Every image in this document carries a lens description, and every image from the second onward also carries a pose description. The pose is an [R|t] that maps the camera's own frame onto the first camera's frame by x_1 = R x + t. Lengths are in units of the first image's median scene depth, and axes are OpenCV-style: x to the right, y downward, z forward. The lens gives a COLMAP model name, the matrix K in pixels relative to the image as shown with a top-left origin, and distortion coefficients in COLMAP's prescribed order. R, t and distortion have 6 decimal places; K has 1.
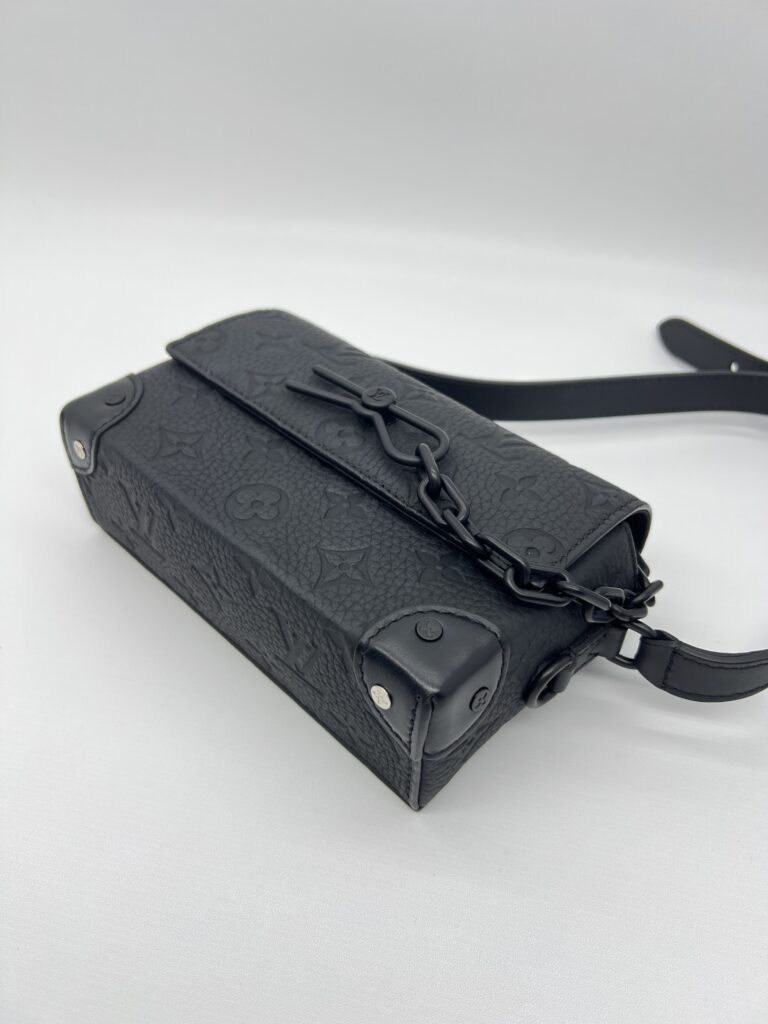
lens RADIAL K [[794.4, 0, 391.6], [0, 794.4, 509.2], [0, 0, 1]] dist [0.143946, -0.002026]
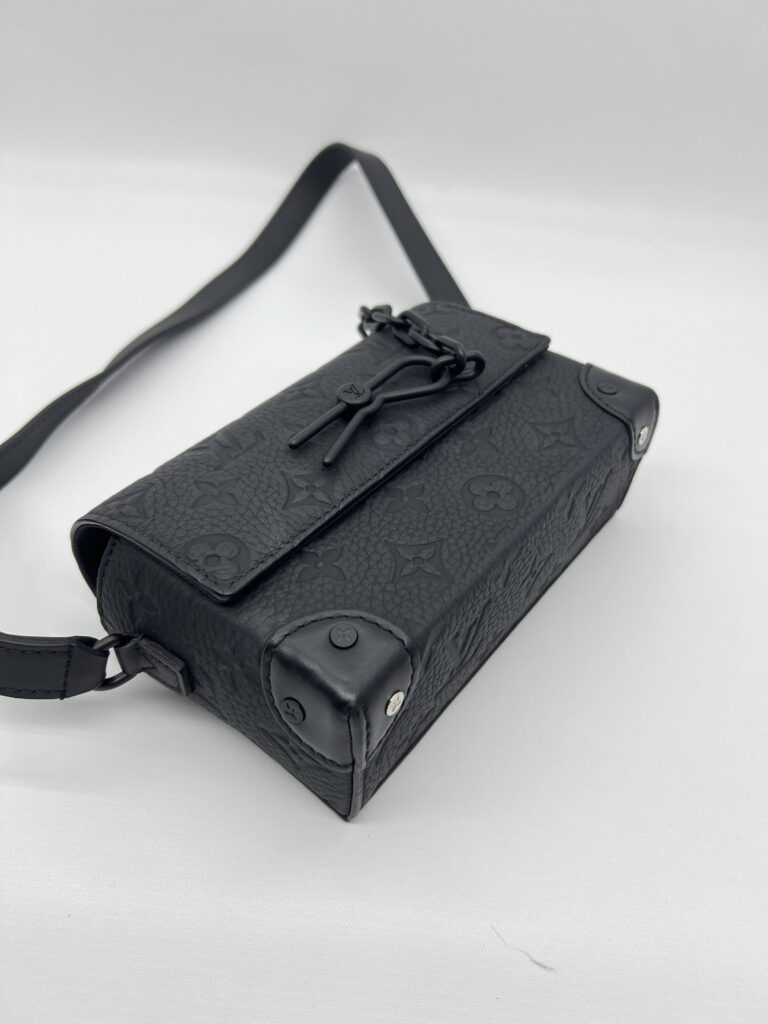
lens RADIAL K [[794.4, 0, 385.0], [0, 794.4, 519.2], [0, 0, 1]] dist [0.143946, -0.002026]
pose [[-0.089498, -0.718630, 0.689610, -0.828897], [0.631143, 0.494705, 0.597433, -0.643951], [-0.770486, 0.488711, 0.409283, 0.675404]]
